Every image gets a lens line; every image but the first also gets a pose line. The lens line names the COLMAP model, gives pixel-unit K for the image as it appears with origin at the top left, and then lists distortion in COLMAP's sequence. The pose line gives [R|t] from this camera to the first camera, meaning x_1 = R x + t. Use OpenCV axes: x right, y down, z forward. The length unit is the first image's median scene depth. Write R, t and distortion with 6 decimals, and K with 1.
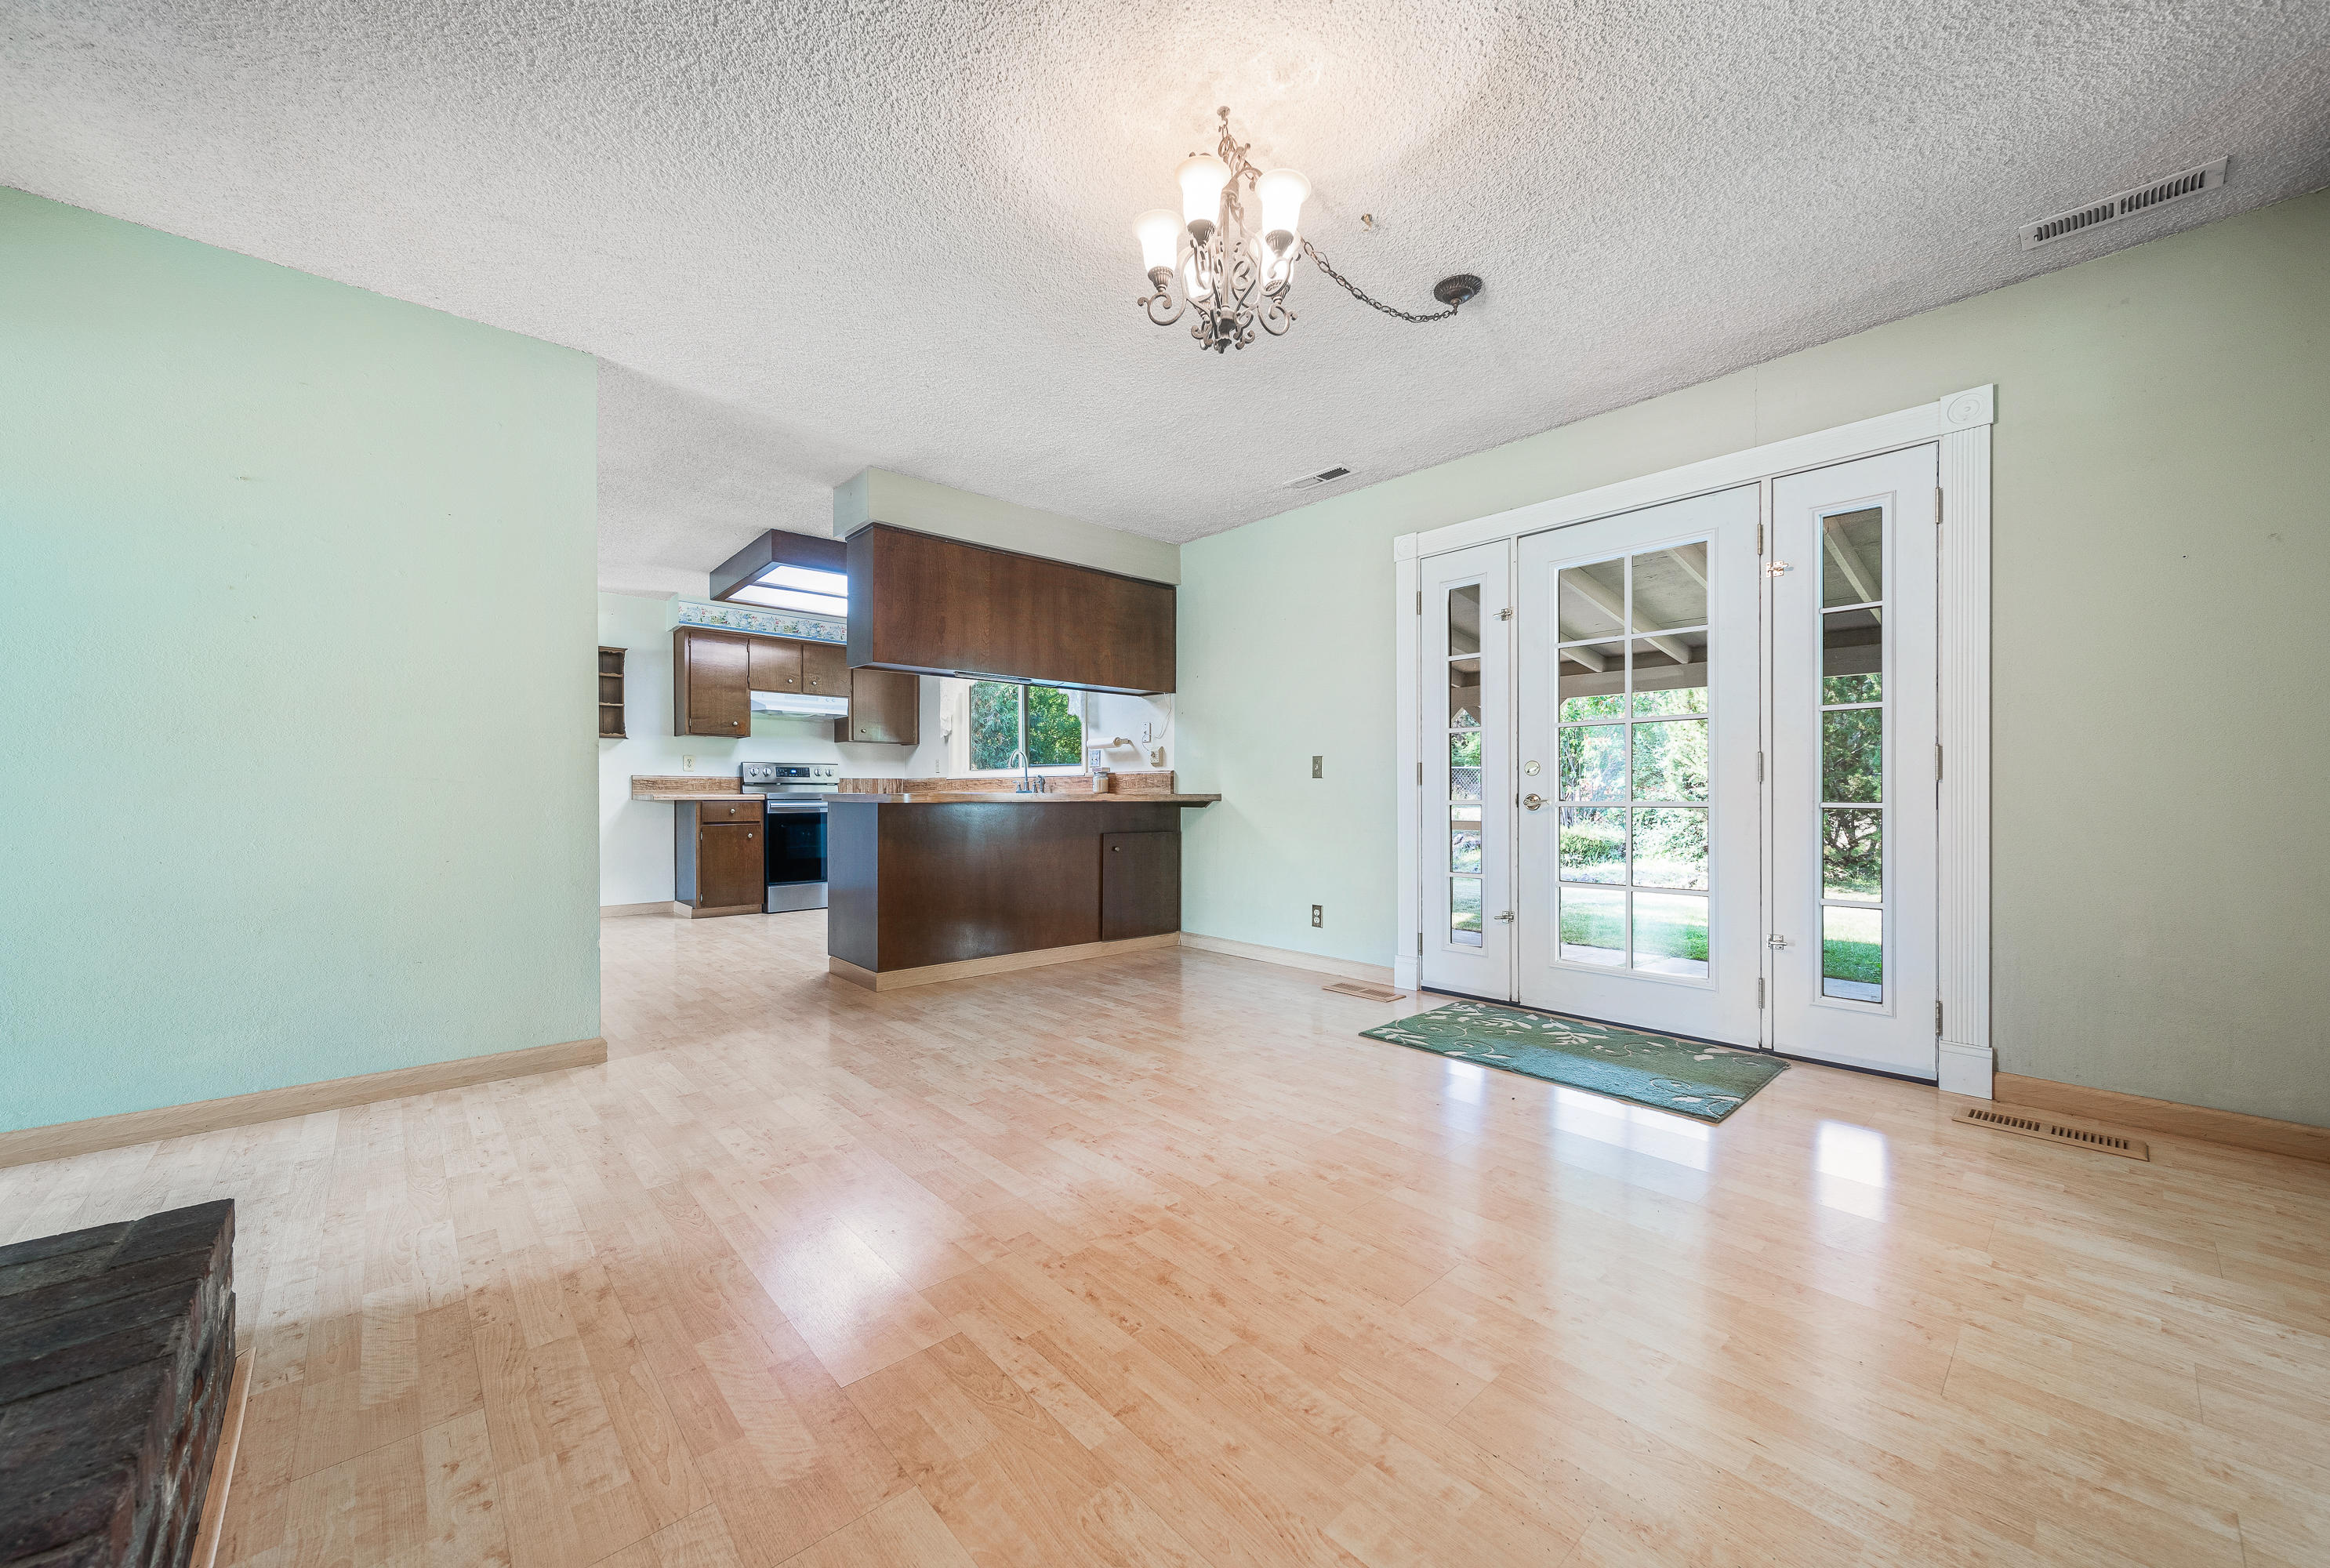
lens RADIAL K [[875.3, 0, 1158.0], [0, 875.3, 793.8], [0, 0, 1]] dist [-0.000378, 0.000045]
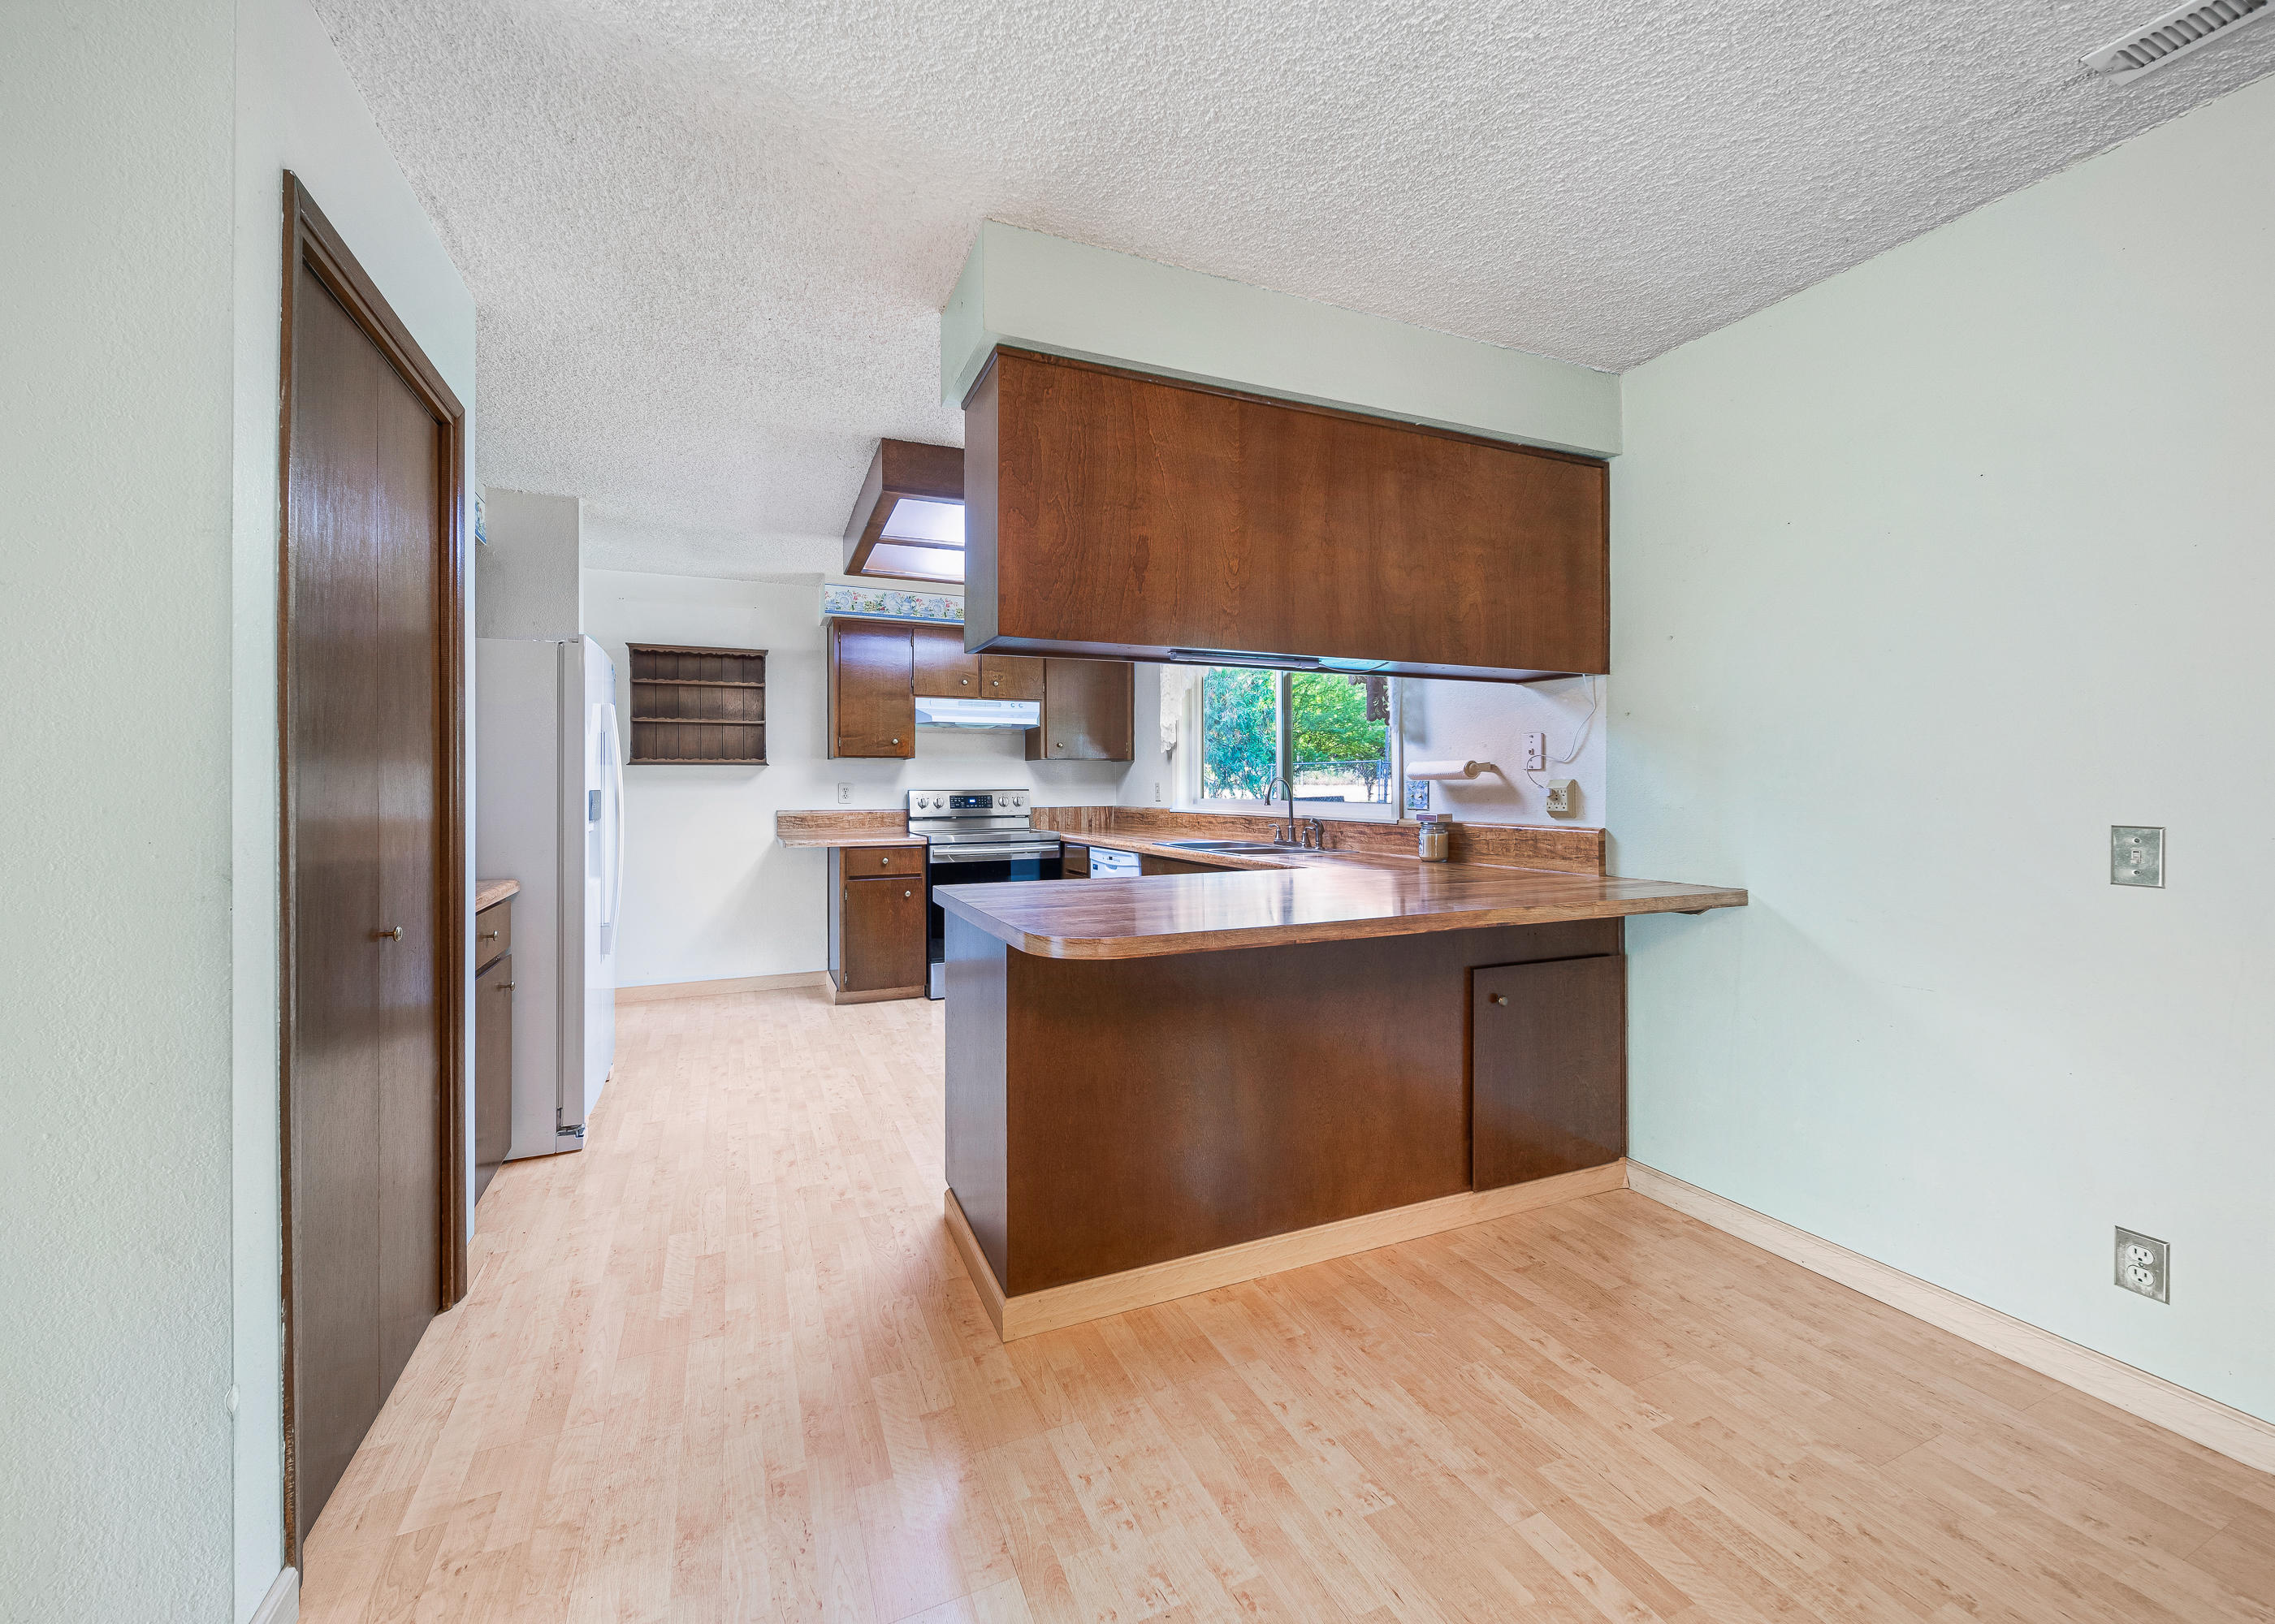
lens RADIAL K [[867.5, 0, 1069.4], [0, 867.5, 776.2], [0, 0, 1]] dist [-0.000264, 0.000005]
pose [[0.933860, -0.004372, -0.357611, -0.074931], [0.001408, 0.999962, -0.008547, -0.043858], [0.357635, 0.007479, 0.933832, 0.356017]]
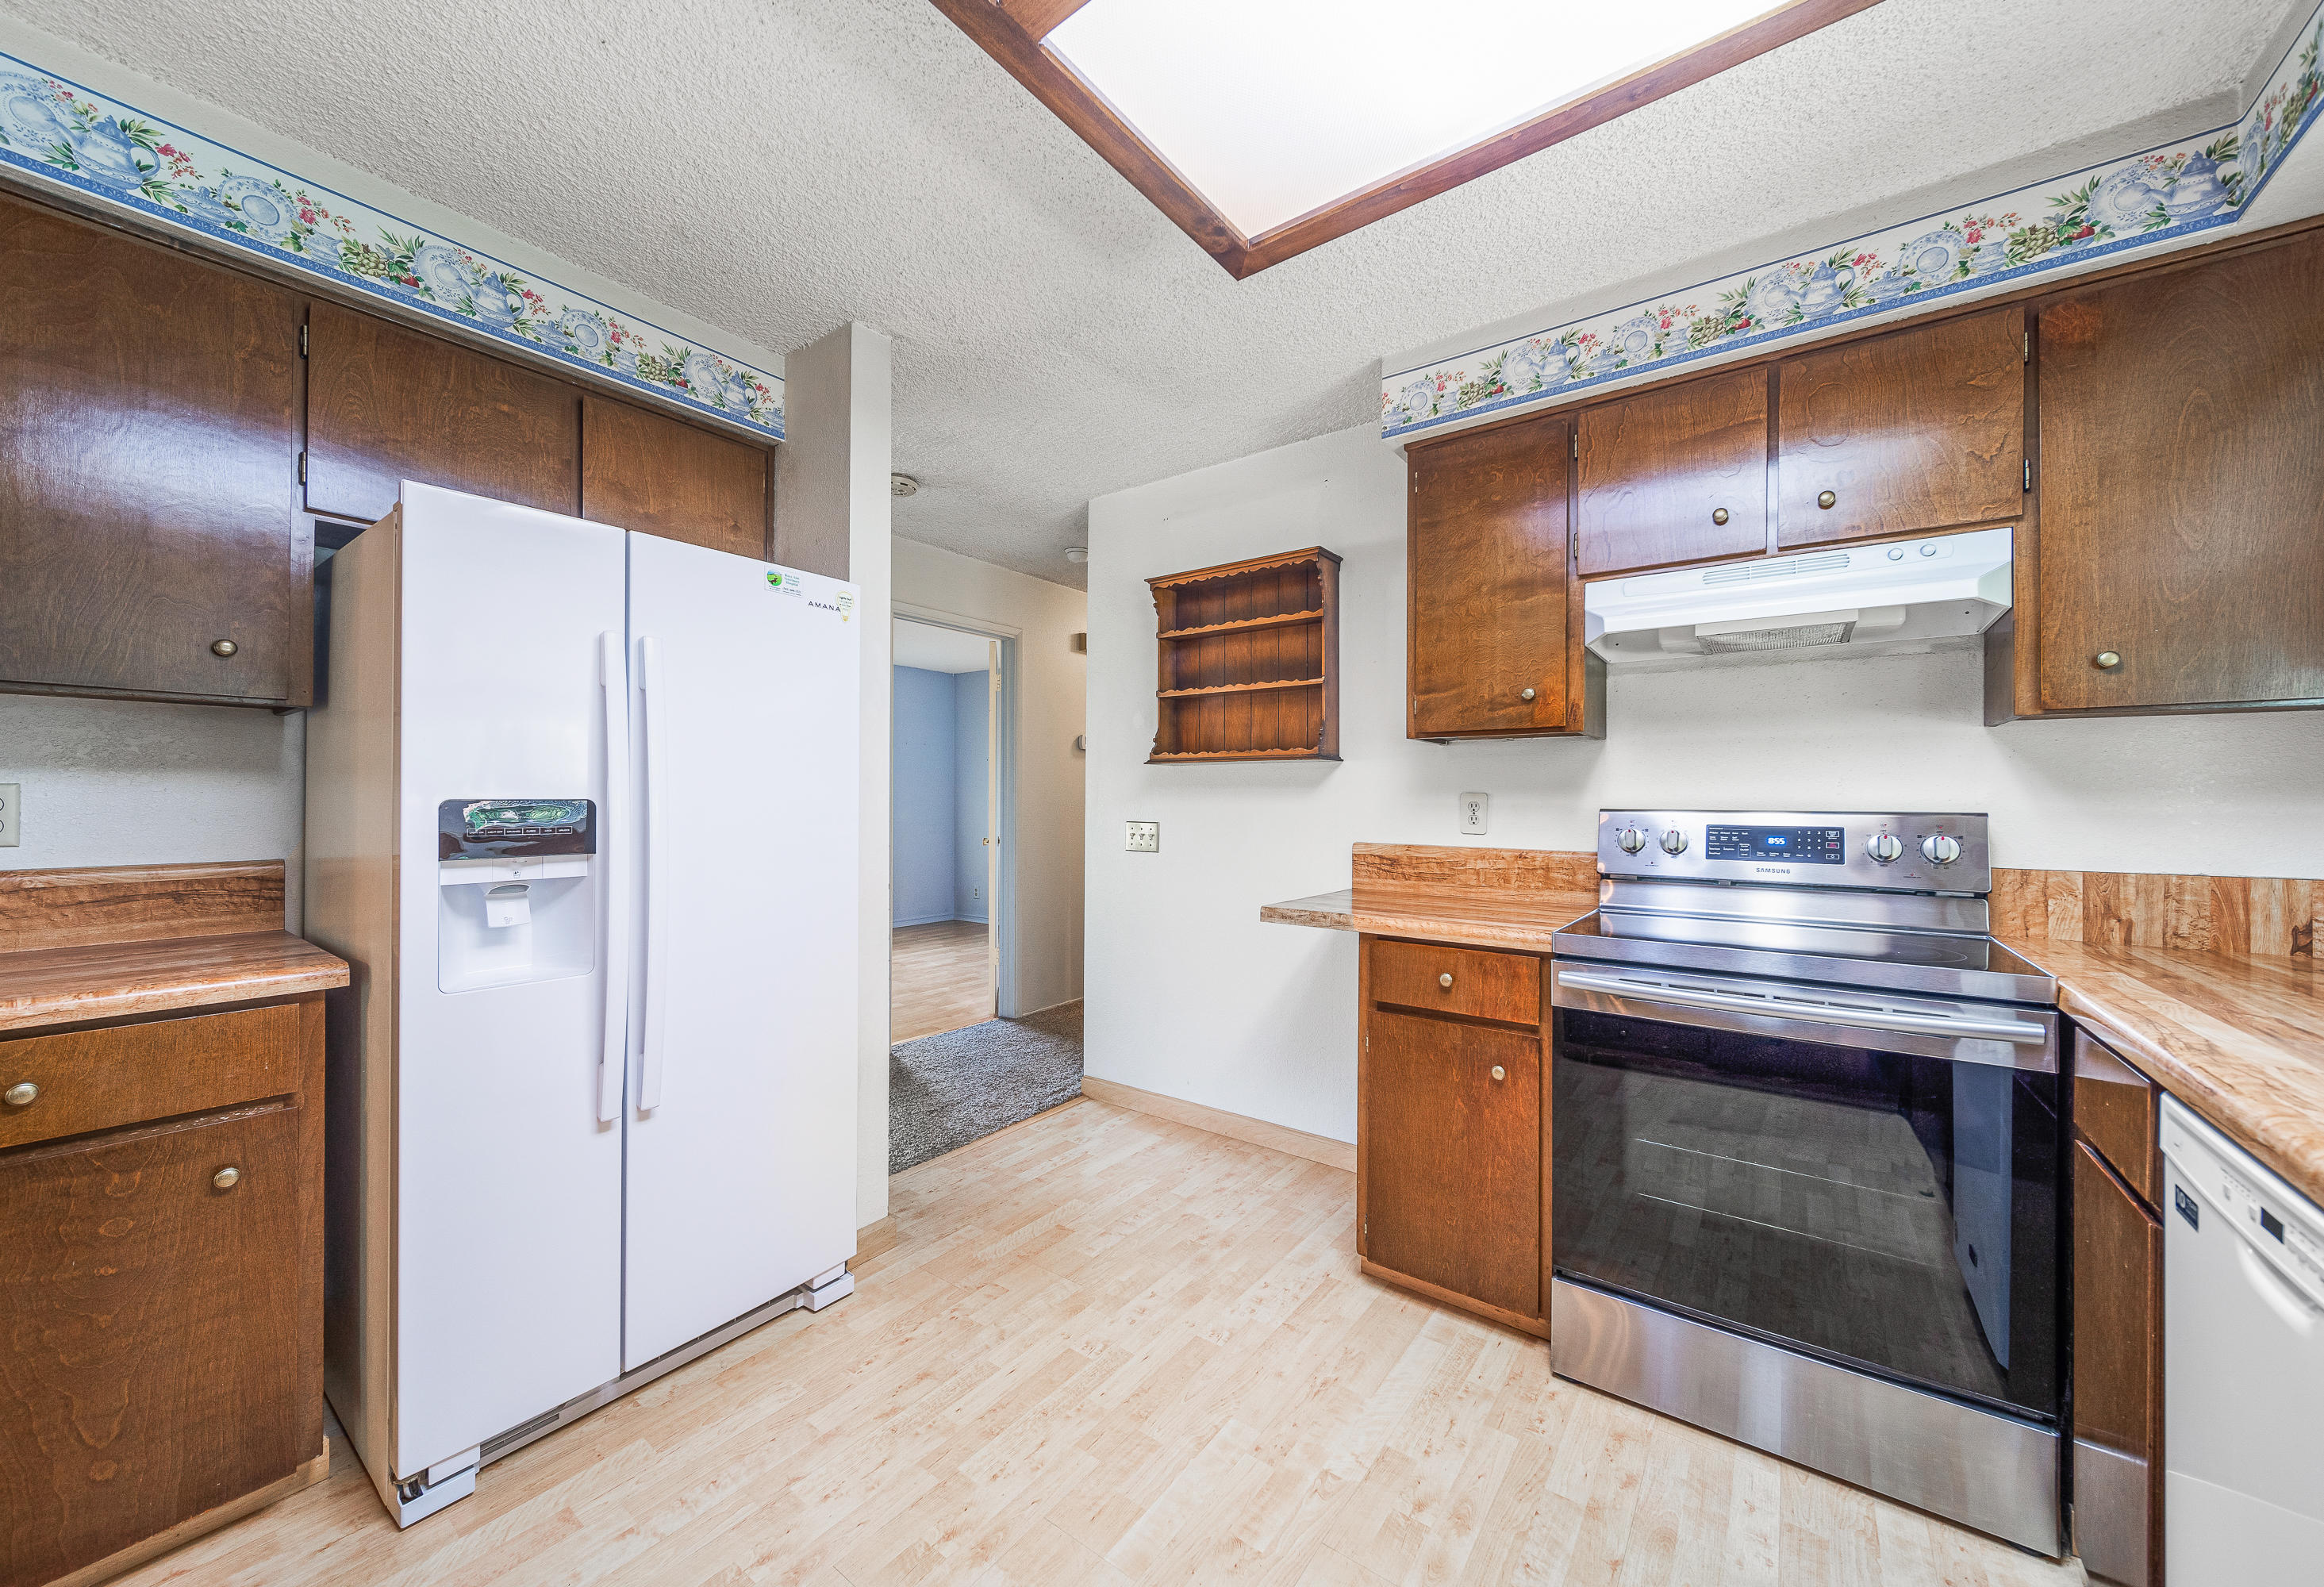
lens RADIAL K [[835.9, 0, 1260.4], [0, 835.9, 793.2], [0, 0, 1]] dist [-0.000663, -0.000165]
pose [[0.231194, -0.001199, -0.972907, -0.209506], [-0.004431, 0.999988, -0.002285, -0.043033], [0.972898, 0.004839, 0.231186, 0.838905]]
